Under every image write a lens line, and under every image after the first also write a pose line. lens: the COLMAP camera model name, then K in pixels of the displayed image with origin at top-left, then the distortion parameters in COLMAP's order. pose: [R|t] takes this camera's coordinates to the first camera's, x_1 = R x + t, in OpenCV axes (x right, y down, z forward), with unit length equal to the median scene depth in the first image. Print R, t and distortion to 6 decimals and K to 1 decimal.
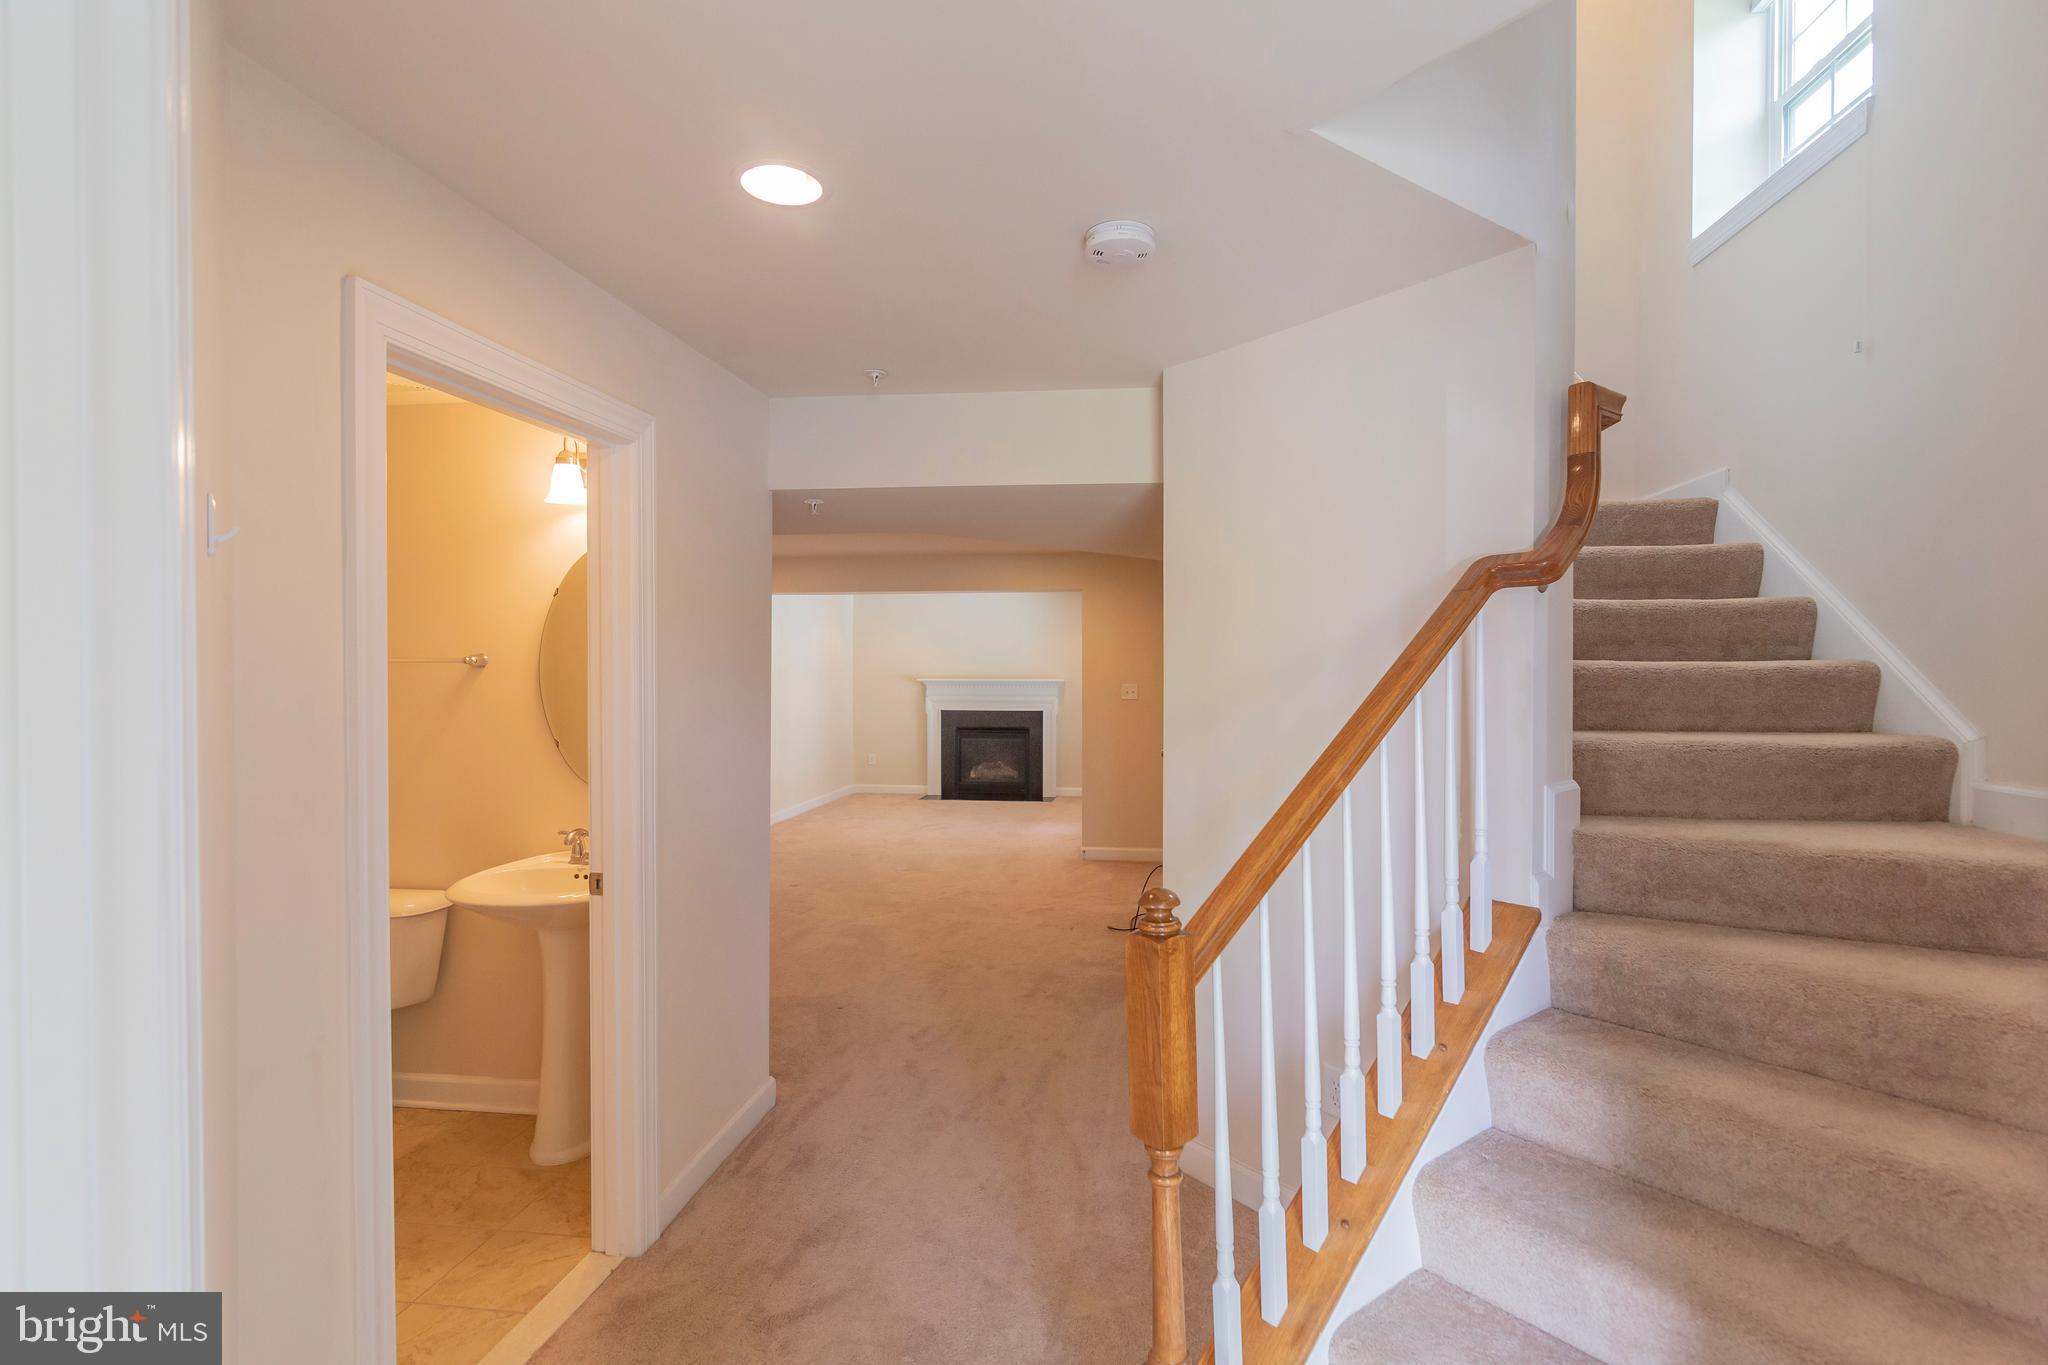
lens RADIAL K [[931.9, 0, 1017.7], [0, 931.9, 686.2], [0, 0, 1]] dist [-0.000625, -0.000170]
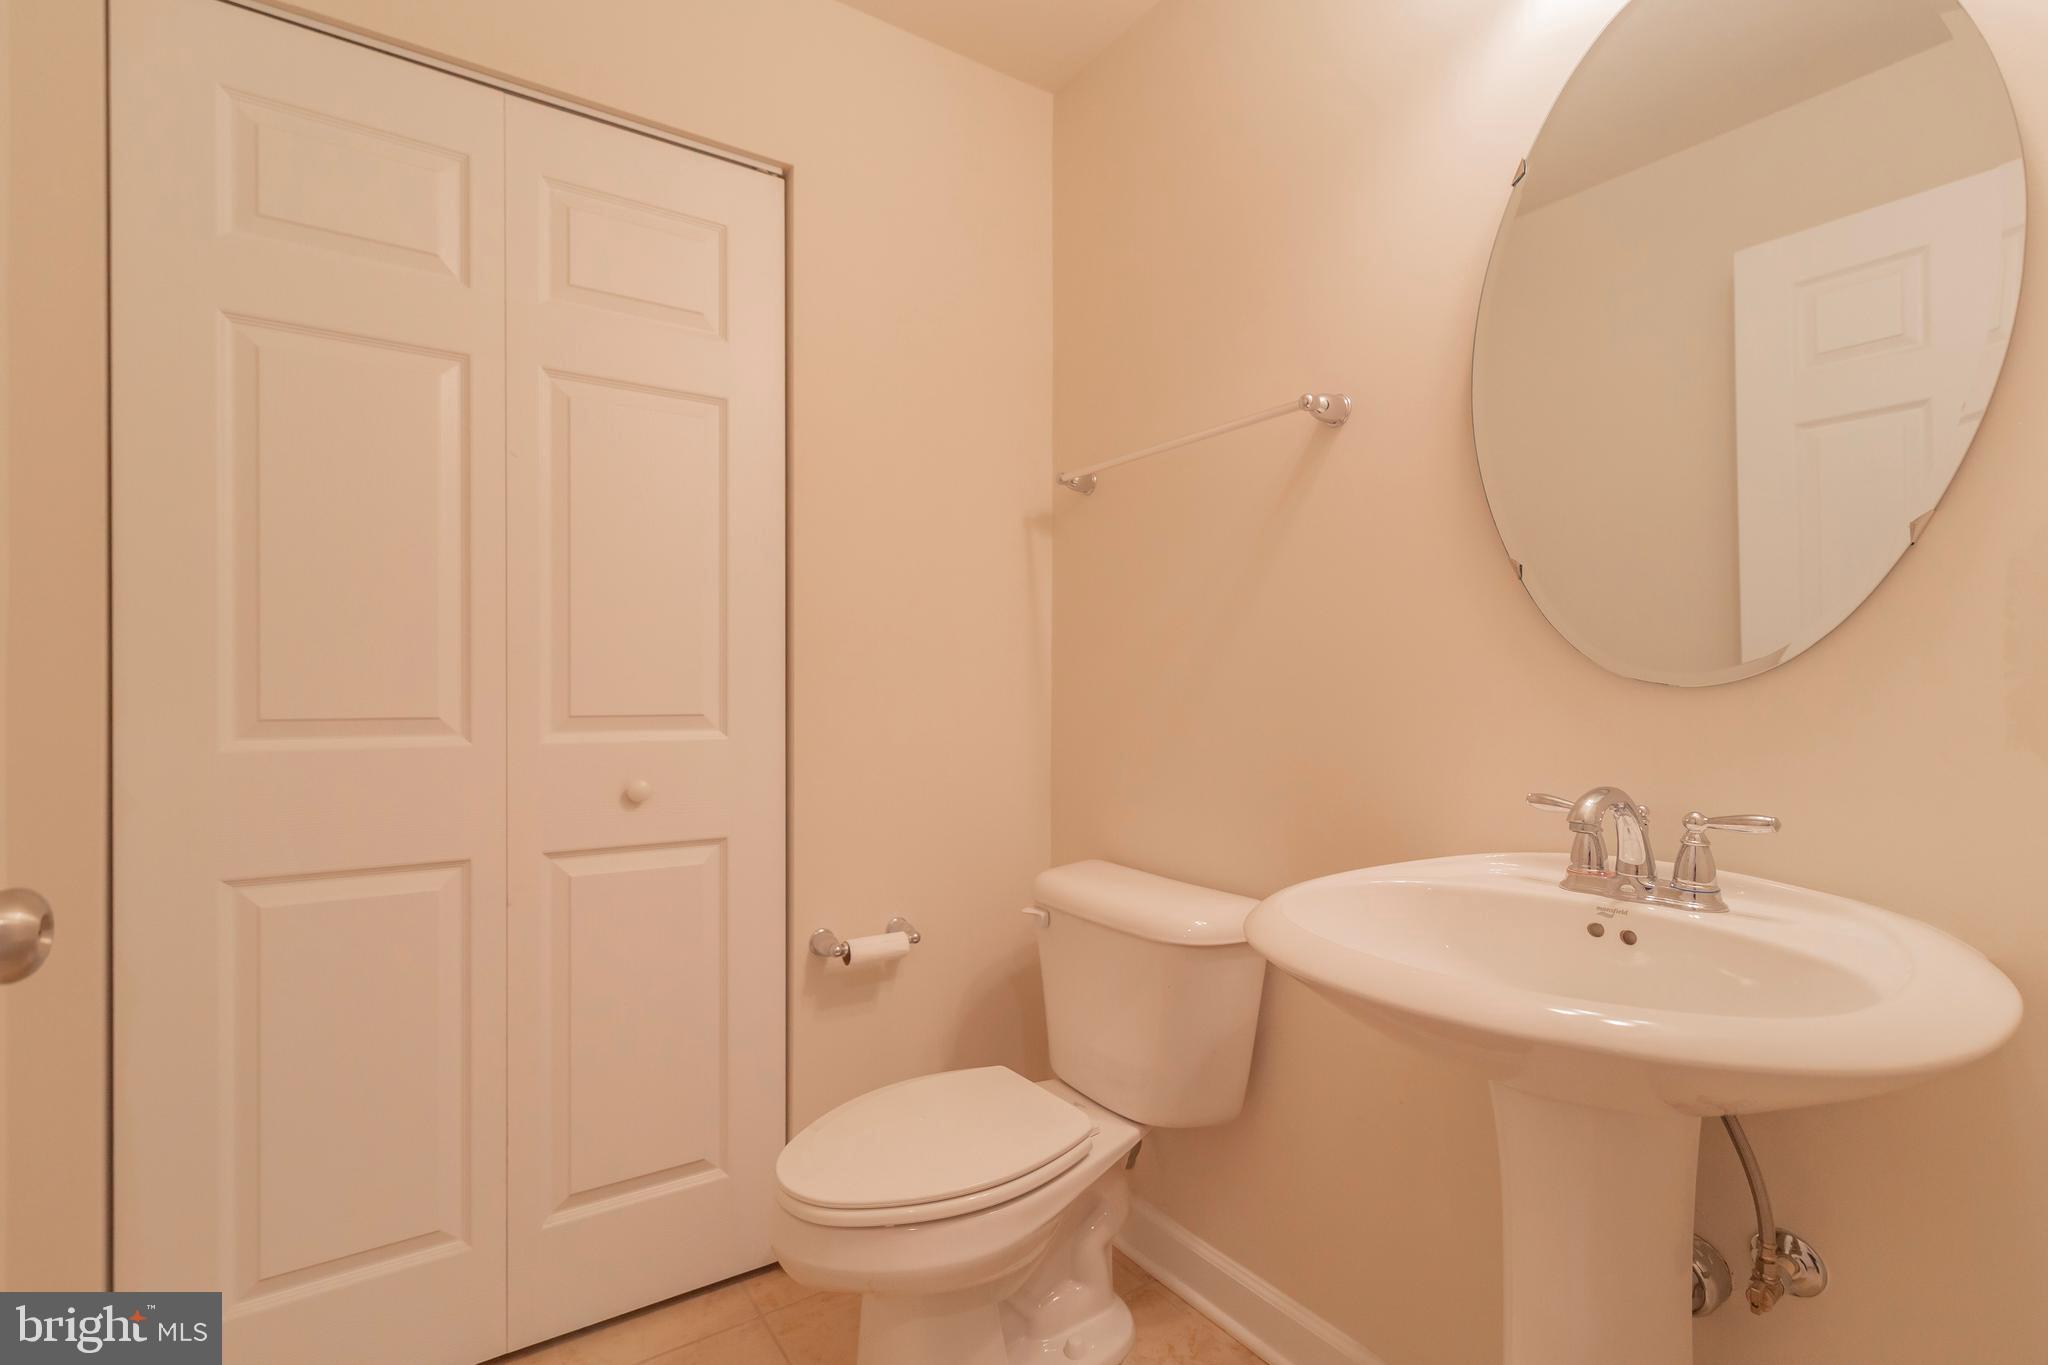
lens RADIAL K [[931.9, 0, 1017.7], [0, 931.9, 686.2], [0, 0, 1]] dist [-0.000625, -0.000170]
pose [[0.662634, -0.001655, -0.748942, -0.351692], [-0.012276, 0.999839, -0.013071, 0.120244], [0.748843, 0.017855, 0.662507, 0.605690]]
